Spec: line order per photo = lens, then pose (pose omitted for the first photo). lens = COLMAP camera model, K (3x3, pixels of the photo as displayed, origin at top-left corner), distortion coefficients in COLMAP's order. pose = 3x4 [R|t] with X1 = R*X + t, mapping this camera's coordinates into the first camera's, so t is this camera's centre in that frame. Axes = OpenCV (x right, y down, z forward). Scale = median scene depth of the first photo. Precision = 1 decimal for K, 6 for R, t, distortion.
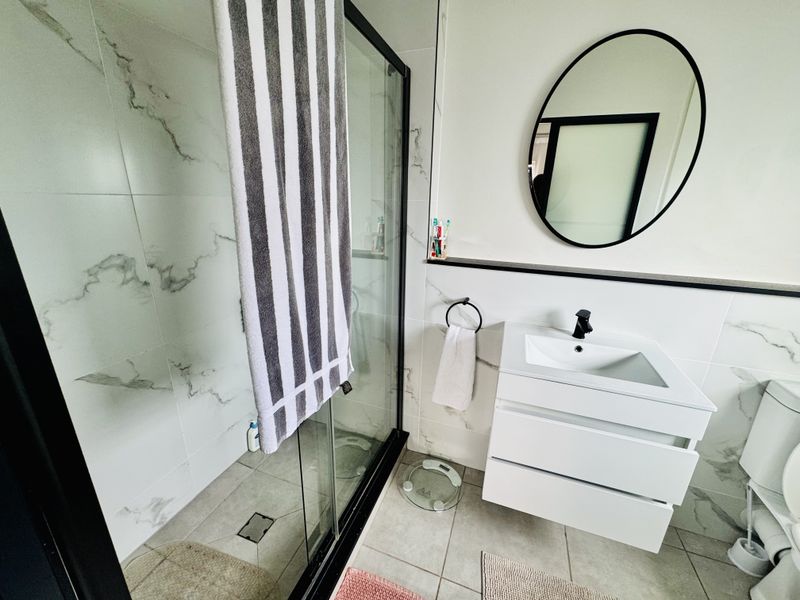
lens RADIAL K [[319.4, 0, 397.8], [0, 319.4, 299.6], [0, 0, 1]] dist [0.001366, 0.000330]
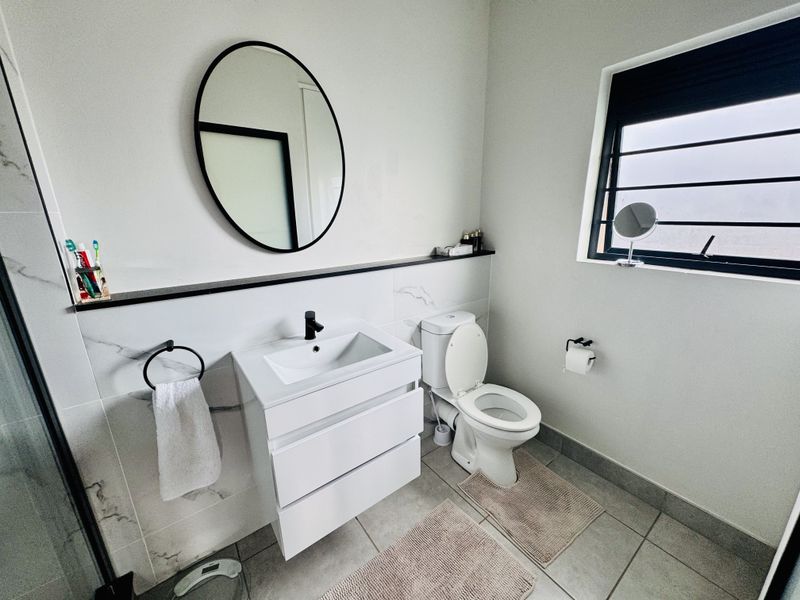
lens RADIAL K [[319.4, 0, 399.6], [0, 319.4, 299.1], [0, 0, 1]] dist [0.001366, 0.000330]
pose [[0.548153, -0.249757, 0.798217, -0.058522], [0.277964, 0.954526, 0.107781, -0.031104], [-0.788838, 0.162795, 0.592649, 0.138381]]
